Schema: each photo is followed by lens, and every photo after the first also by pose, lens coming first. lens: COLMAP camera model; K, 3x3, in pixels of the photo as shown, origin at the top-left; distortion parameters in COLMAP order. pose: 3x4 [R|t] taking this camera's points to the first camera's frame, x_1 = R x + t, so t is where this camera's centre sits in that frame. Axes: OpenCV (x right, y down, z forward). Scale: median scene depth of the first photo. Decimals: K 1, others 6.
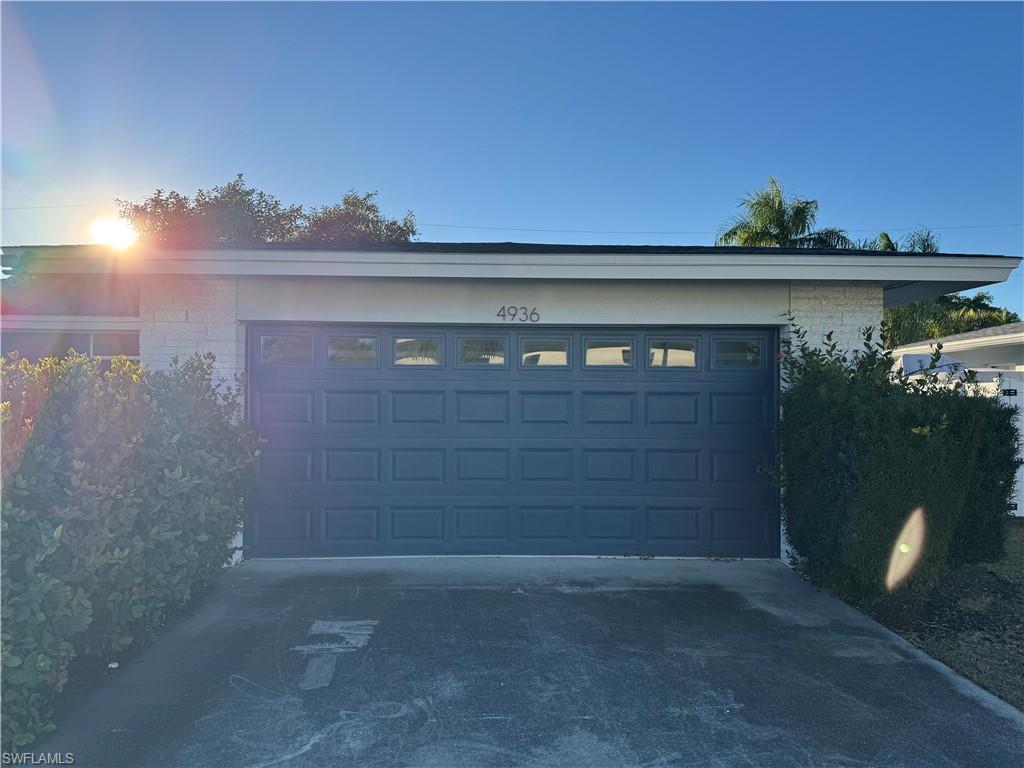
lens RADIAL K [[719.8, 0, 512.7], [0, 719.8, 381.5], [0, 0, 1]] dist [0.012025, -0.023435]
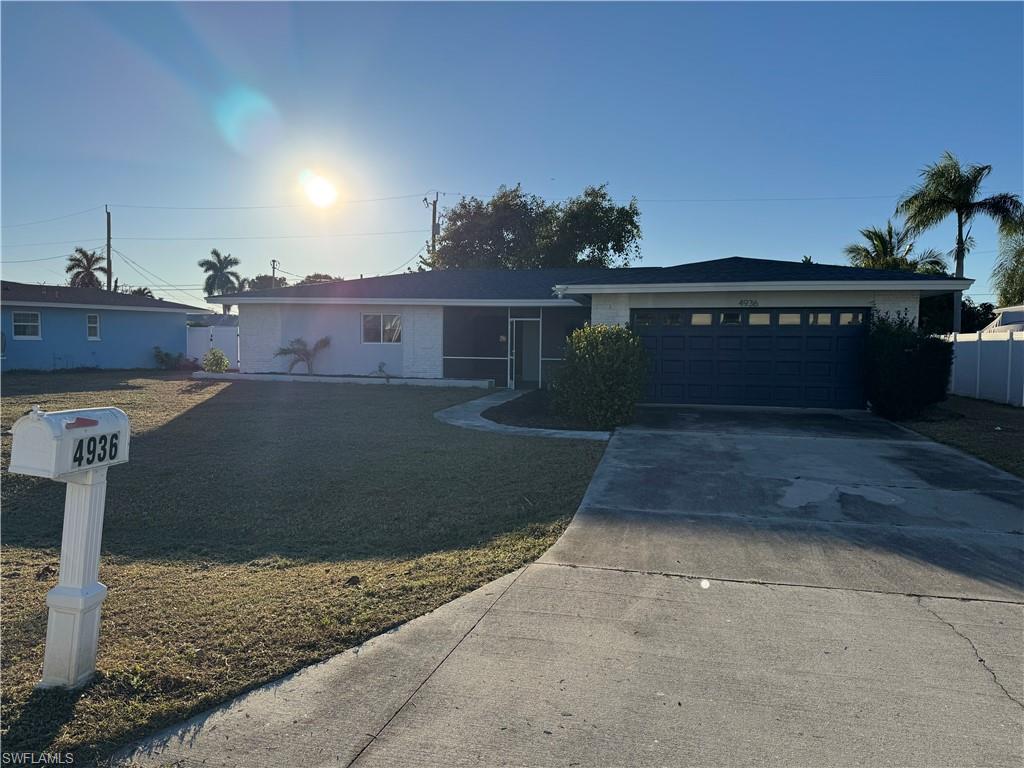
lens RADIAL K [[719.8, 0, 512.2], [0, 719.8, 385.3], [0, 0, 1]] dist [0.012025, -0.023435]
pose [[0.970563, 0.013134, -0.240487, -0.046697], [0.006285, 0.996791, 0.079804, -0.005217], [0.240763, -0.078966, 0.967366, -0.392816]]
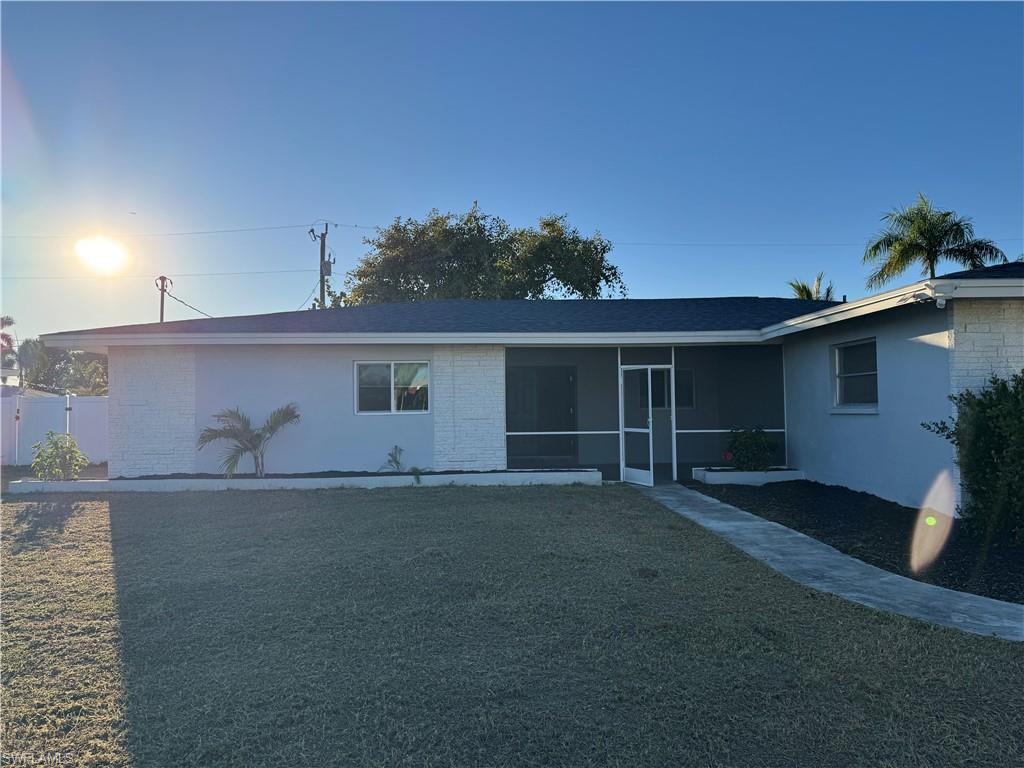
lens RADIAL K [[719.8, 0, 512.3], [0, 719.8, 376.3], [0, 0, 1]] dist [0.012025, -0.023435]
pose [[0.999174, -0.027499, 0.029908, -0.358449], [0.028261, 0.999279, -0.025367, 0.002525], [-0.029189, 0.026191, 0.999231, -0.067413]]
